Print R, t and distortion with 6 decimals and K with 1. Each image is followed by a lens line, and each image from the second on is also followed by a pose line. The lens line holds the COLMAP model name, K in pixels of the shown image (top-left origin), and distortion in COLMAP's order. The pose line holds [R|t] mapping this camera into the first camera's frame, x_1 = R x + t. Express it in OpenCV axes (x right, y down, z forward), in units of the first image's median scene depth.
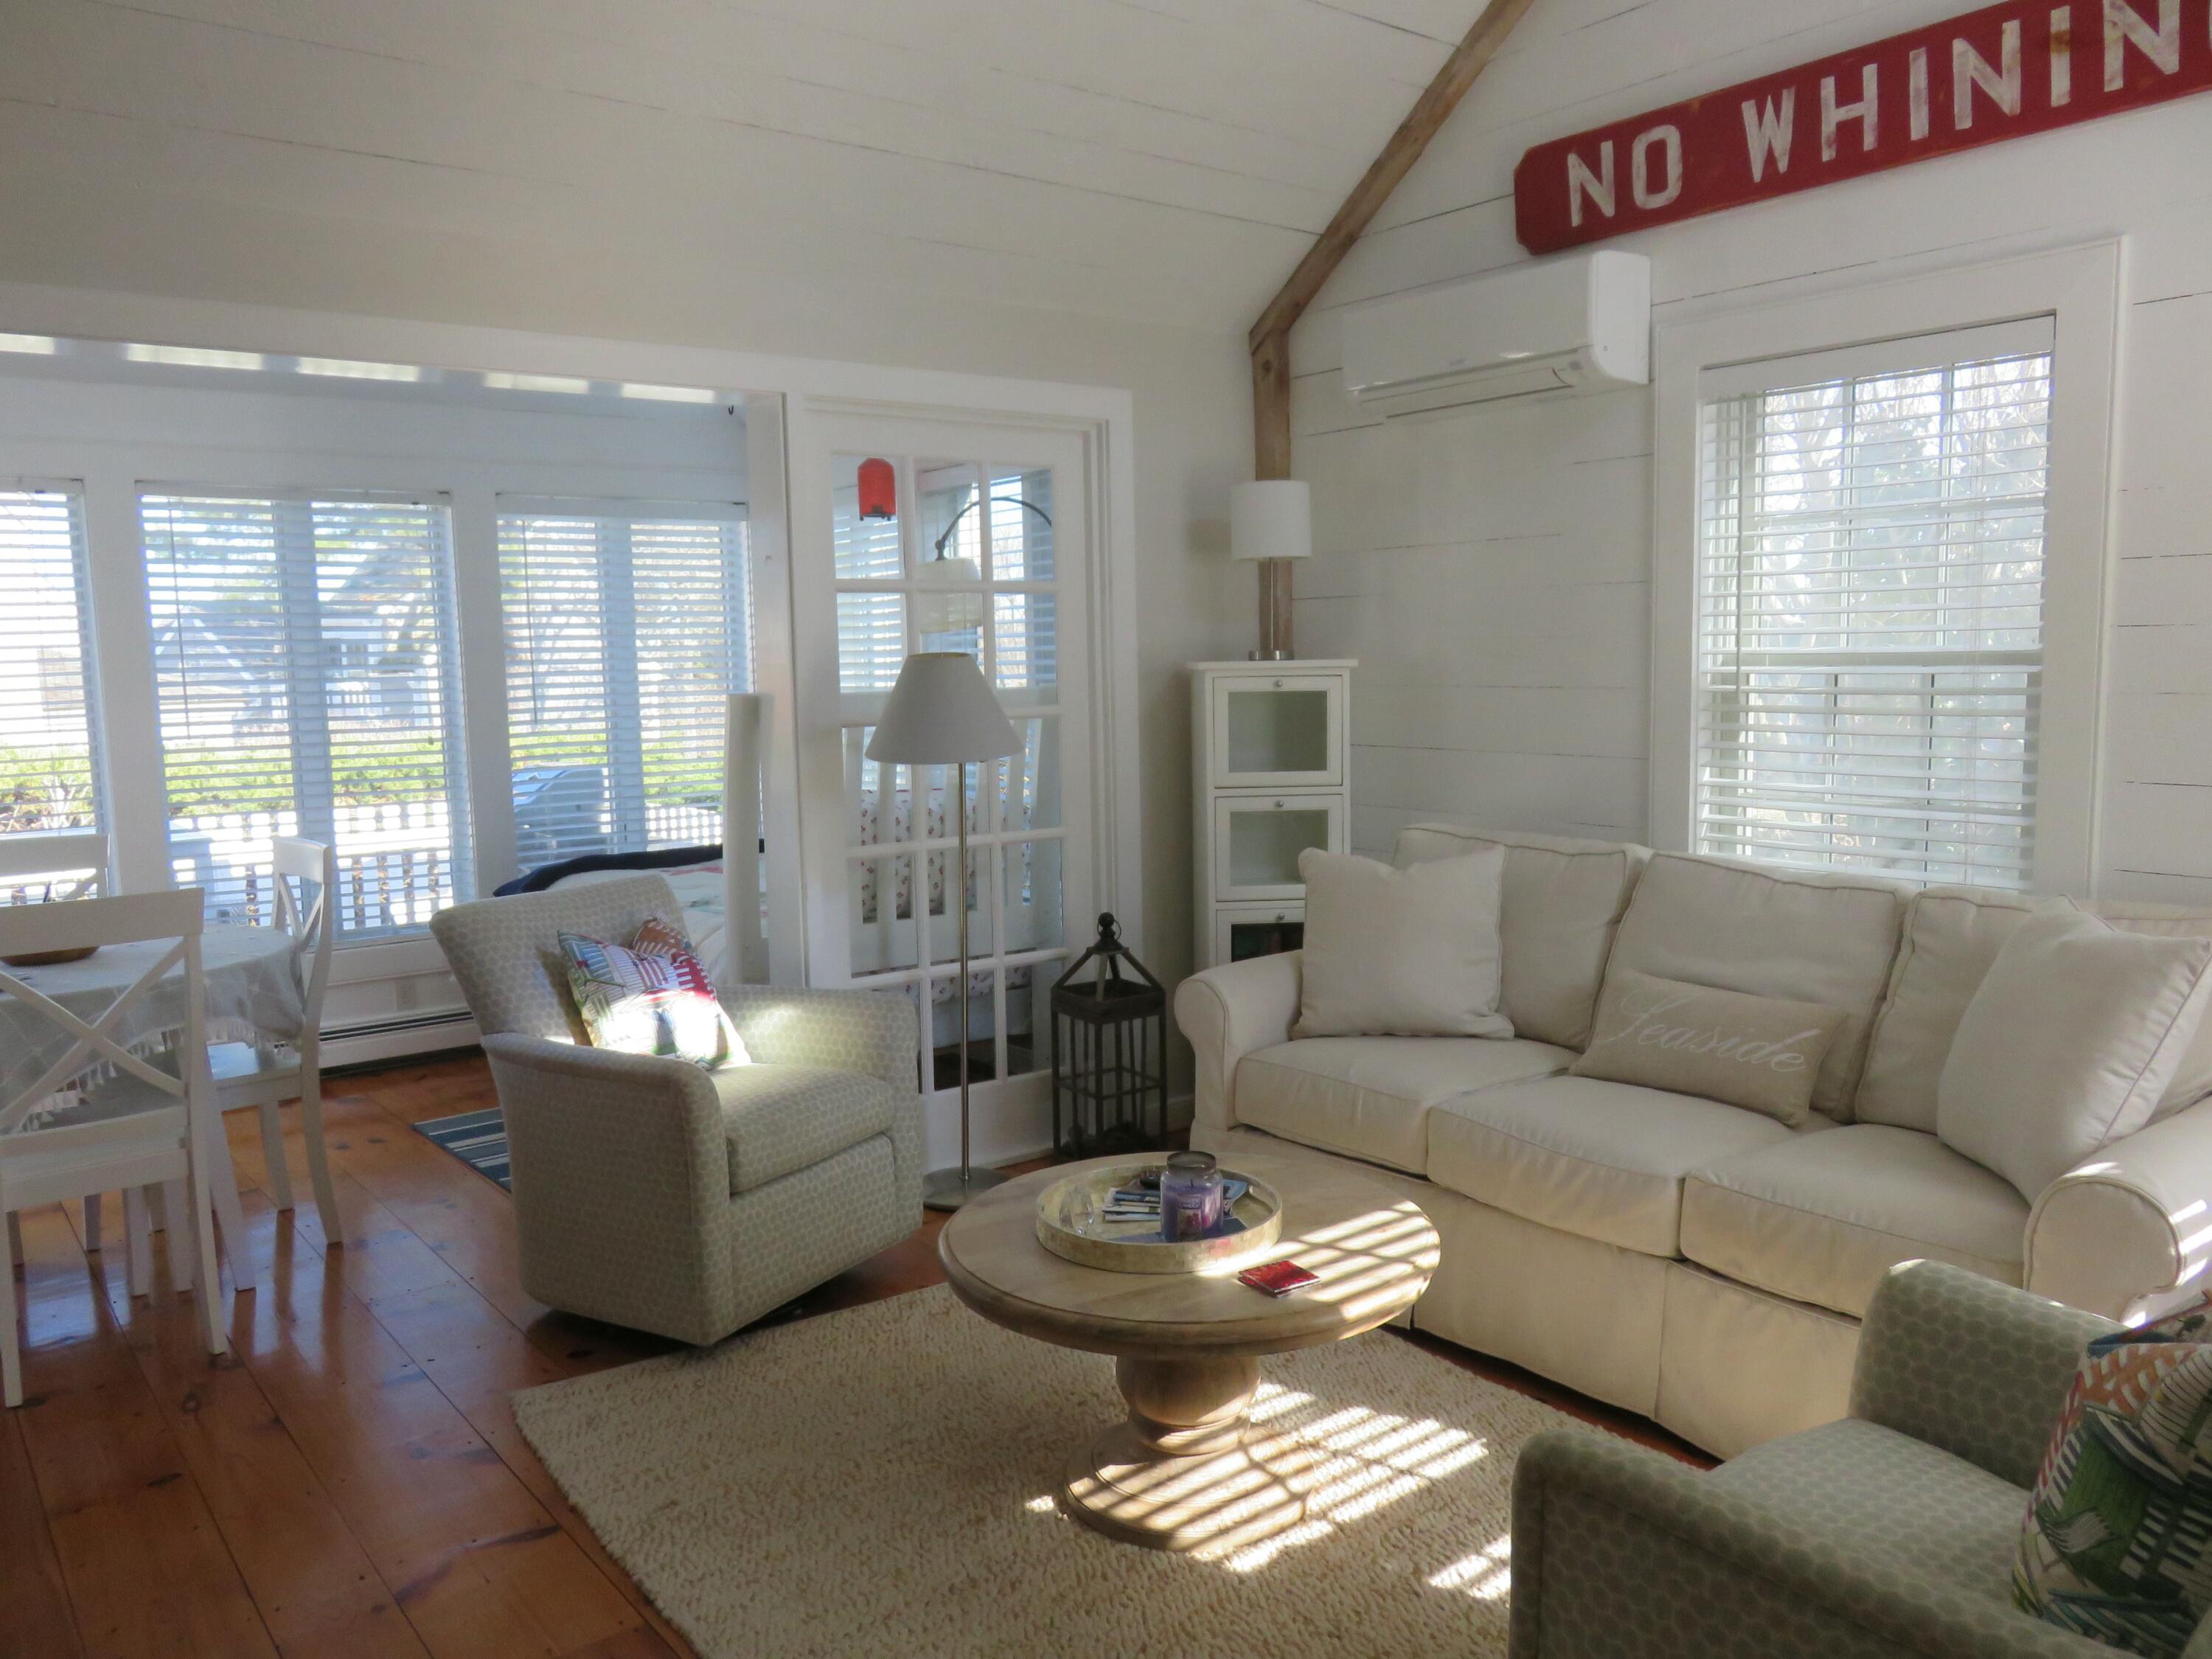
lens RADIAL K [[1668.5, 0, 1113.0], [0, 1668.5, 837.6], [0, 0, 1]] dist [-0.039194, -0.004864]
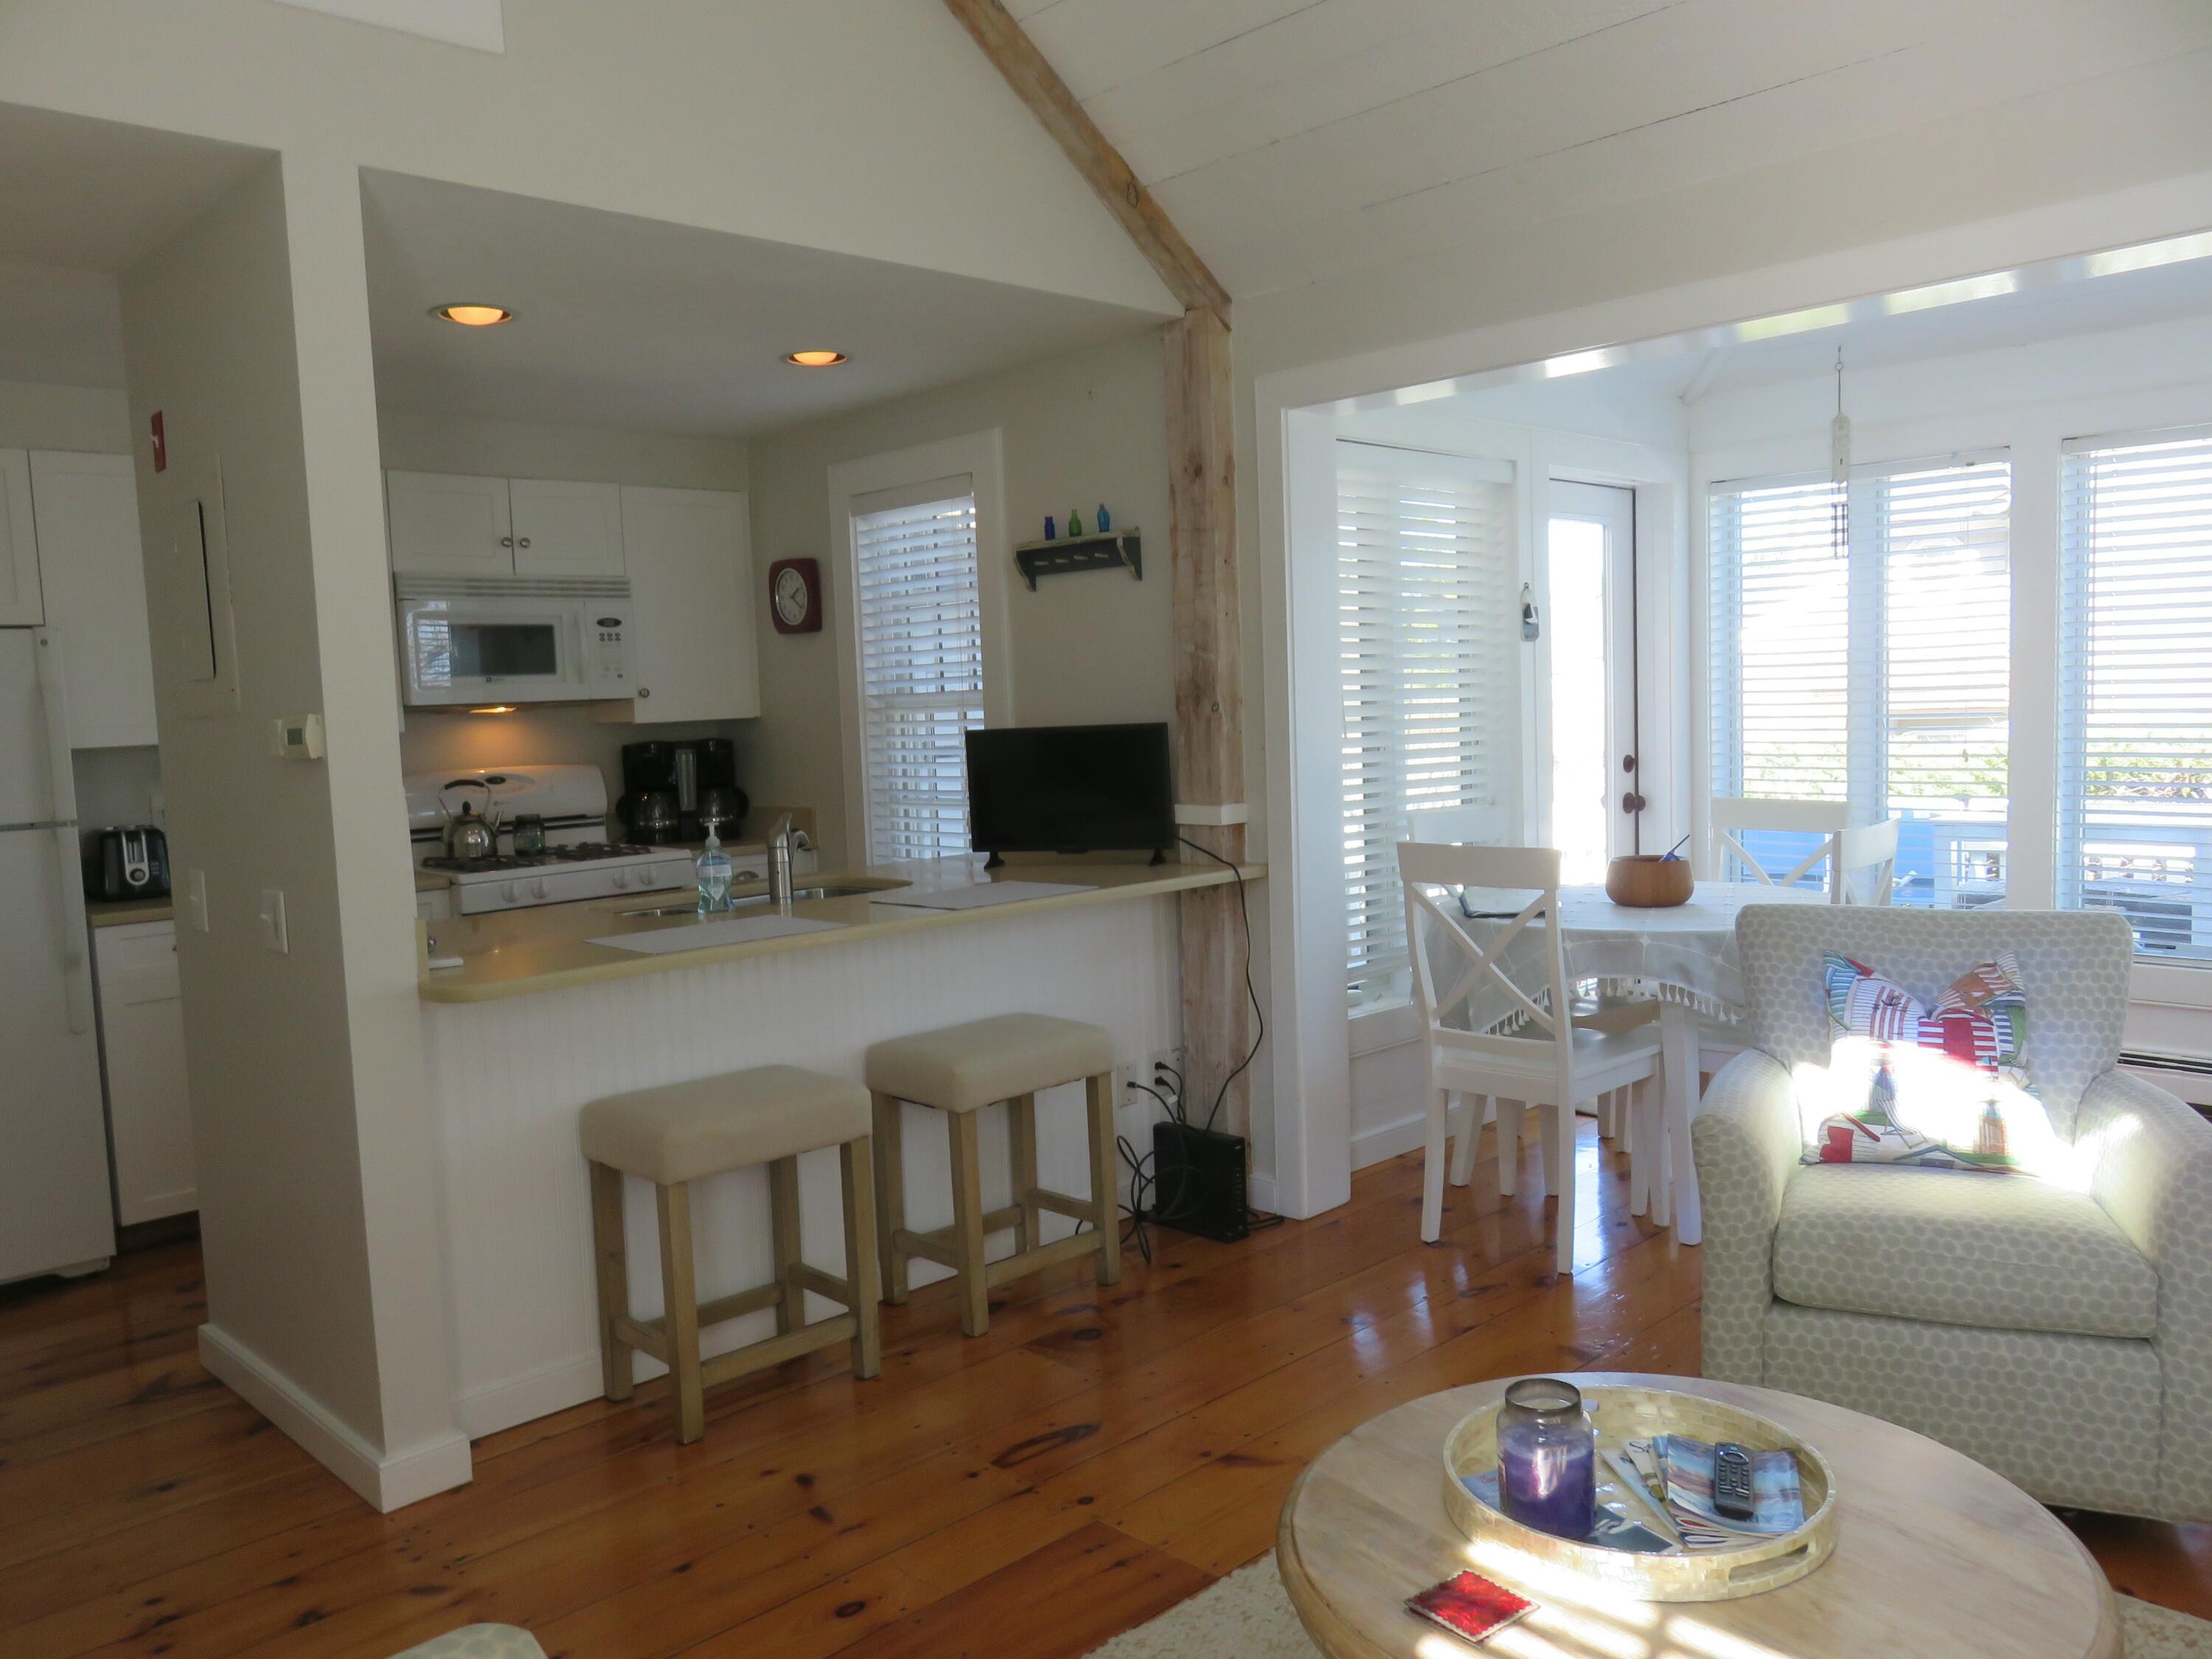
lens RADIAL K [[1668.5, 0, 1113.0], [0, 1668.5, 837.6], [0, 0, 1]] dist [-0.039194, -0.004864]
pose [[0.123592, 0.105385, -0.986721, 0.500498], [-0.068173, 0.992897, 0.097505, -0.067248], [0.989989, 0.055217, 0.129899, 0.538439]]
